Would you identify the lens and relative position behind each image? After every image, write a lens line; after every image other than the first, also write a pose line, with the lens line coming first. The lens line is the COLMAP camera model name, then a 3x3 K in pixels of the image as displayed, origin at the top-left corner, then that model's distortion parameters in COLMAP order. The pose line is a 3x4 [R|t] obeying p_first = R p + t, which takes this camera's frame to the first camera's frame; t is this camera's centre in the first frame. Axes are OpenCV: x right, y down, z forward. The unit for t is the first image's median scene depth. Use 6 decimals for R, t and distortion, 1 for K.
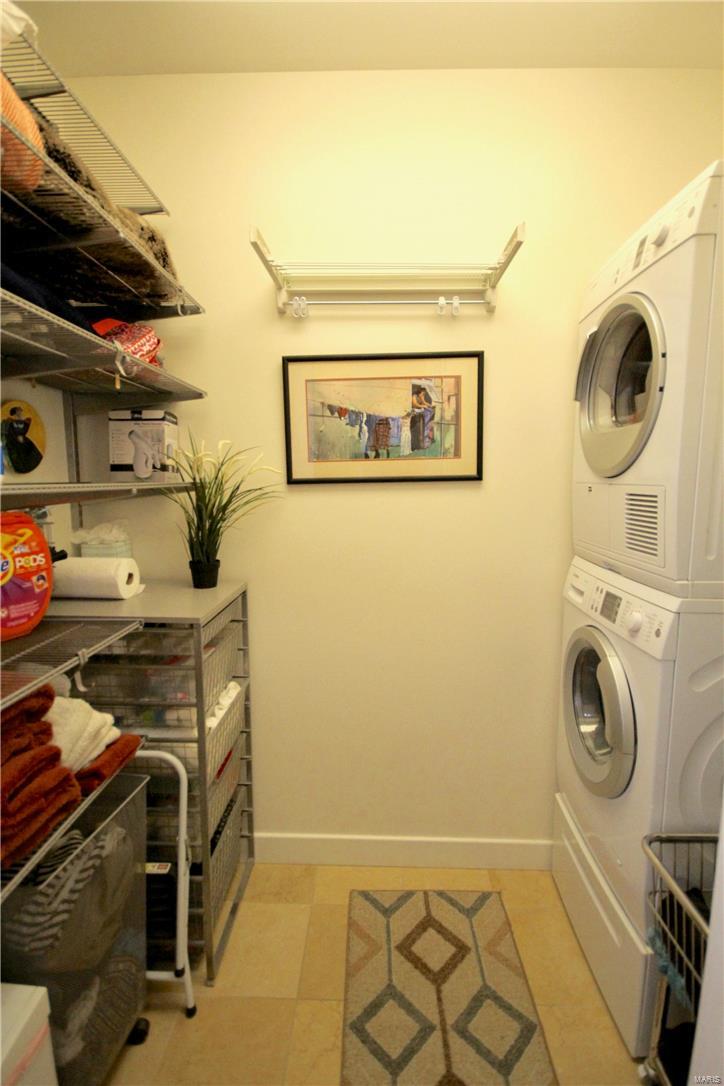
lens RADIAL K [[505.3, 0, 366.0], [0, 505.3, 541.3], [0, 0, 1]] dist [0.003092, -0.005449]
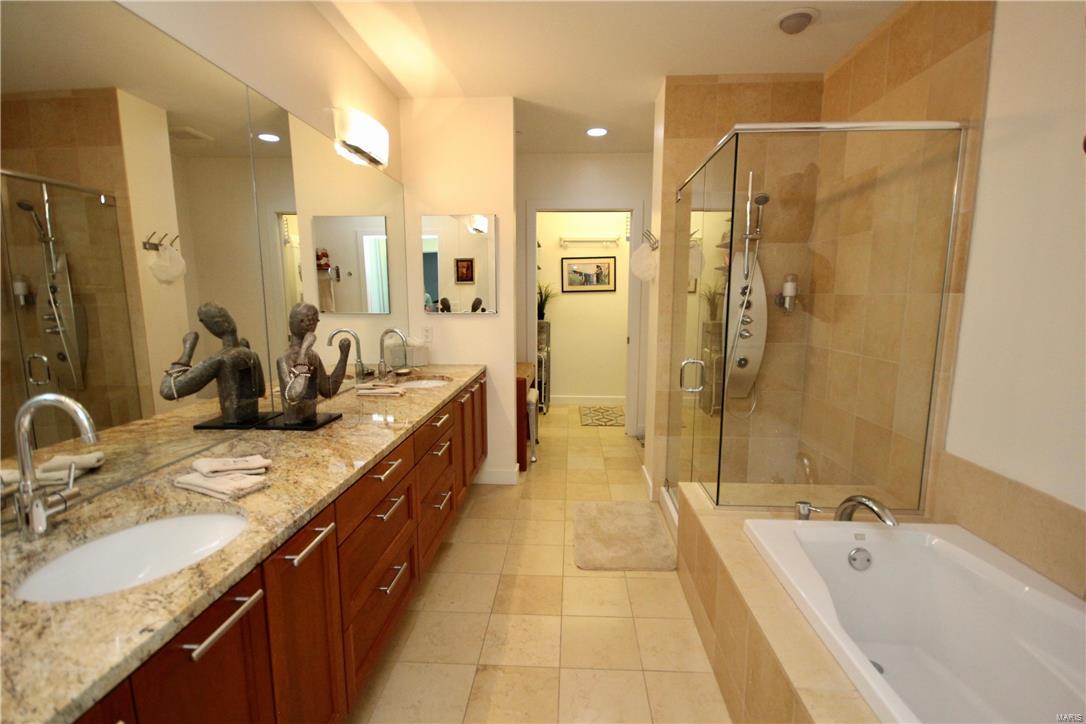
lens RADIAL K [[505.3, 0, 549.8], [0, 505.3, 370.6], [0, 0, 1]] dist [0.003092, -0.005449]
pose [[0.999835, 0.001119, -0.018104, -0.184007], [-0.000650, 0.999664, 0.025921, 0.365894], [0.018127, -0.025905, 0.999500, -2.734628]]
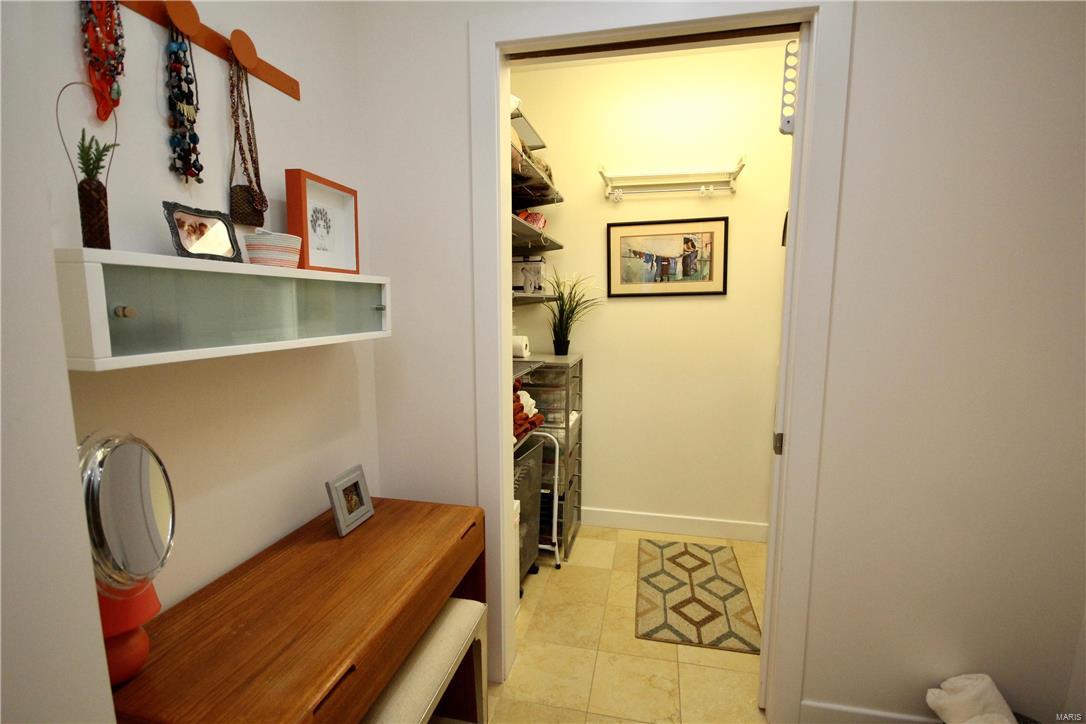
lens RADIAL K [[505.3, 0, 552.3], [0, 505.3, 369.9], [0, 0, 1]] dist [0.003092, -0.005449]
pose [[0.984091, 0.021829, -0.176320, -0.034216], [-0.019259, 0.999682, 0.016272, 0.113286], [0.176620, -0.012617, 0.984198, -0.751999]]
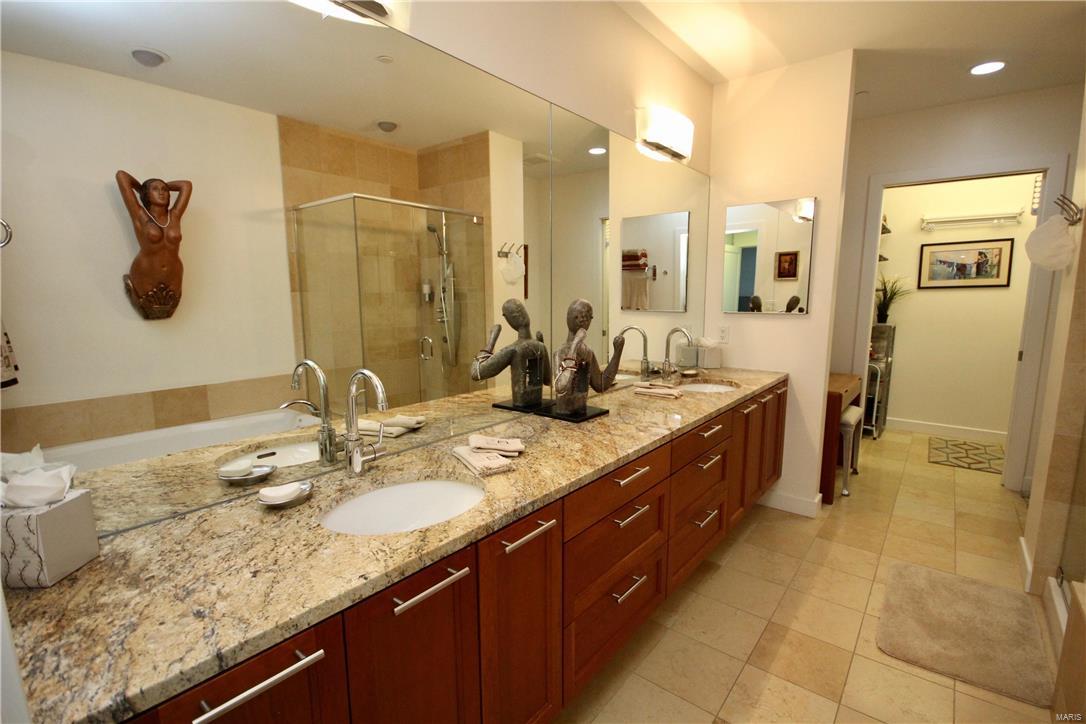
lens RADIAL K [[505.3, 0, 546.3], [0, 505.3, 370.8], [0, 0, 1]] dist [0.003092, -0.005449]
pose [[0.800157, 0.085148, -0.593715, -0.105173], [-0.067637, 0.996368, 0.051740, 0.353158], [0.595964, -0.001243, 0.803010, -2.618553]]
